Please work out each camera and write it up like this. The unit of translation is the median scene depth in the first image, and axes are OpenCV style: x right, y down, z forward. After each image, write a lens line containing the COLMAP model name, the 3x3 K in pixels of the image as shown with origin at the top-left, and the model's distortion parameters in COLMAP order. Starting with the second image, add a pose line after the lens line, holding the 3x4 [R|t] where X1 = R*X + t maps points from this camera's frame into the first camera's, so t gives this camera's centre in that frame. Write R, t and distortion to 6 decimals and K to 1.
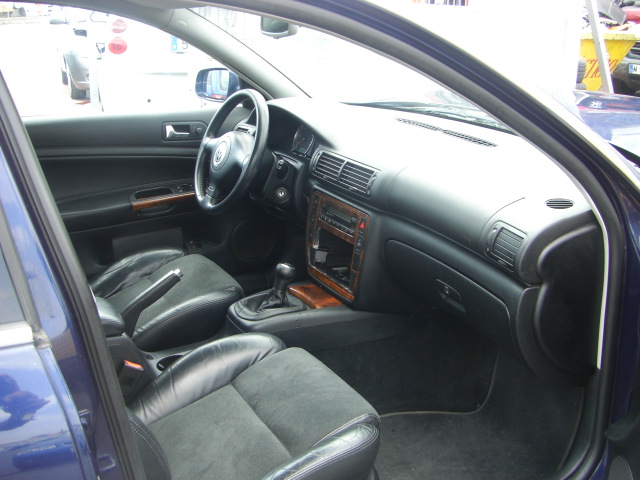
lens RADIAL K [[725.8, 0, 320.0], [0, 725.8, 240.0], [0, 0, 1]] dist [-0.196118, 0.164221]
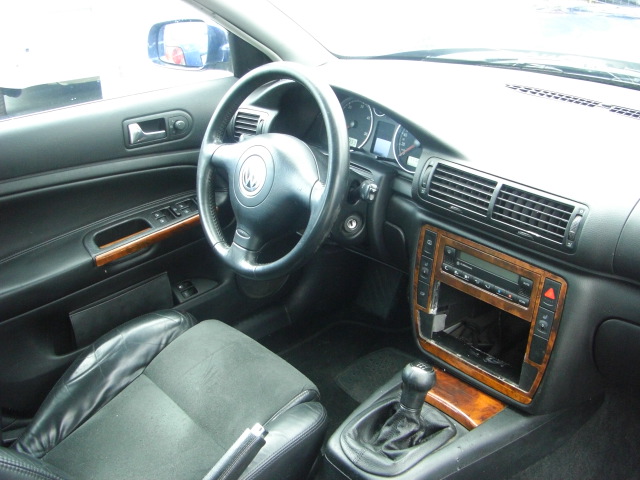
lens RADIAL K [[725.8, 0, 320.0], [0, 725.8, 240.0], [0, 0, 1]] dist [-0.196118, 0.164221]
pose [[0.977765, -0.139207, 0.156834, -0.191865], [0.117450, 0.983107, 0.140379, -0.151377], [-0.173726, -0.118837, 0.977597, 0.414487]]
